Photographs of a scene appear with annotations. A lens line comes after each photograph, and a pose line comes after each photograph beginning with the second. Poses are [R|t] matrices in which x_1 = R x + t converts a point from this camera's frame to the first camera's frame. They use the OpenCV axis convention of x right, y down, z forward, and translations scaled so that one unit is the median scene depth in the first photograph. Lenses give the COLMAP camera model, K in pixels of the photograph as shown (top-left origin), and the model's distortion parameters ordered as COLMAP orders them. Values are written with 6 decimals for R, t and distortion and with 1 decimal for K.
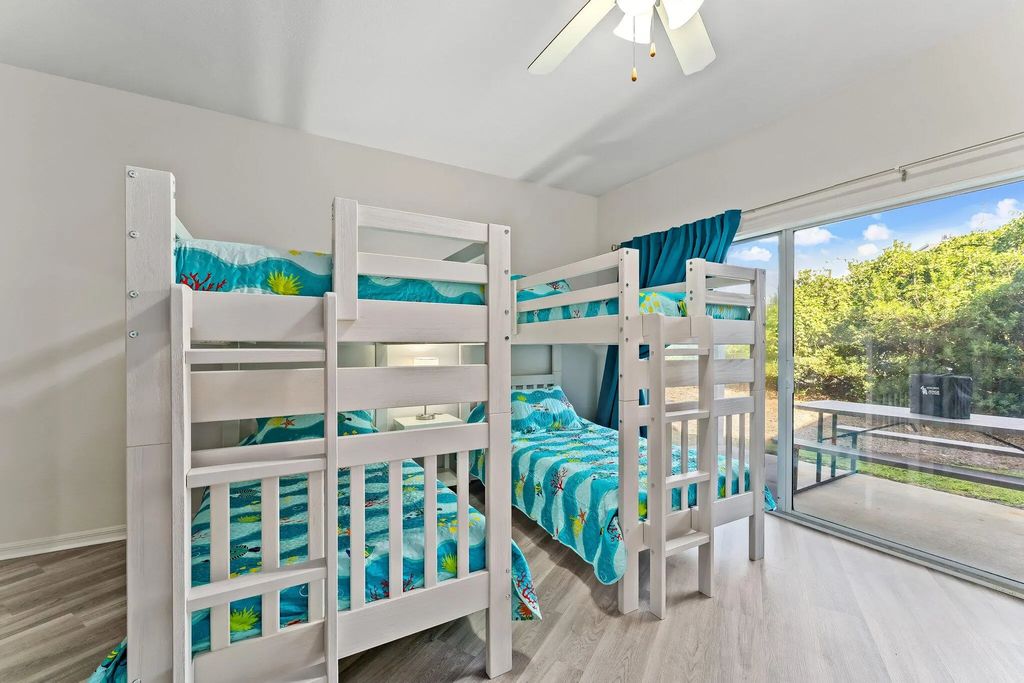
lens RADIAL K [[408.1, 0, 508.0], [0, 408.1, 346.3], [0, 0, 1]] dist [0.000141, 0.000317]
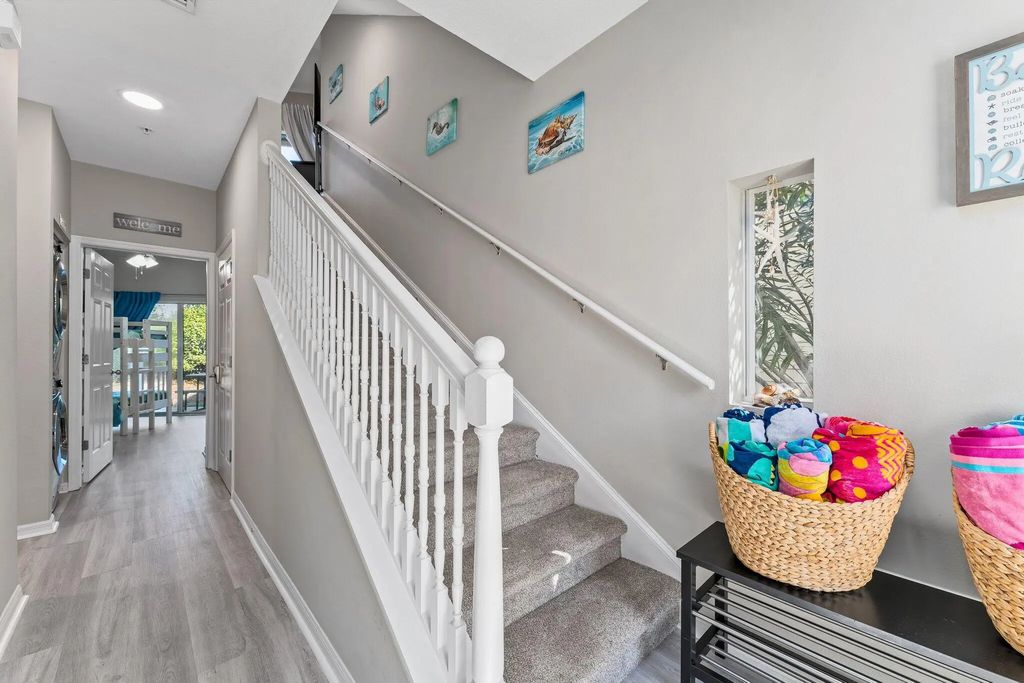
lens RADIAL K [[408.1, 0, 508.0], [0, 408.1, 346.3], [0, 0, 1]] dist [0.000141, 0.000317]
pose [[0.304120, 0.002440, 0.952631, -1.725924], [0.001113, 0.999995, -0.002917, -0.006903], [-0.952633, 0.001947, 0.304116, -2.642929]]
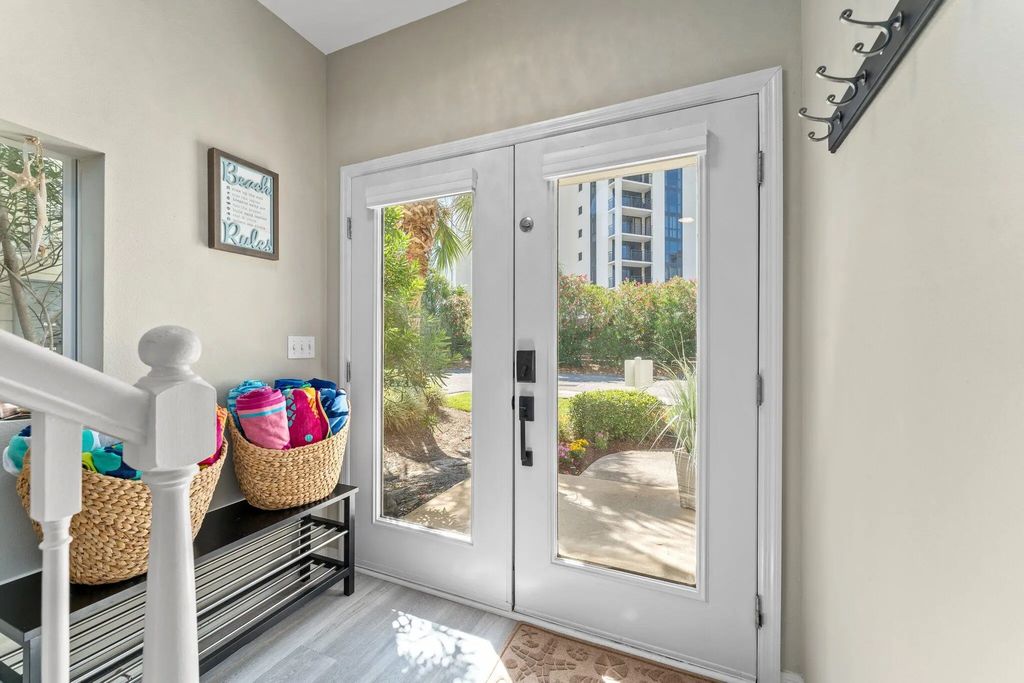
lens RADIAL K [[408.1, 0, 508.0], [0, 408.1, 346.3], [0, 0, 1]] dist [0.000141, 0.000317]
pose [[-0.992535, -0.002296, -0.121935, -1.480238], [-0.003188, 0.999970, 0.007120, -0.009067], [0.121915, 0.007456, -0.992512, -2.119495]]
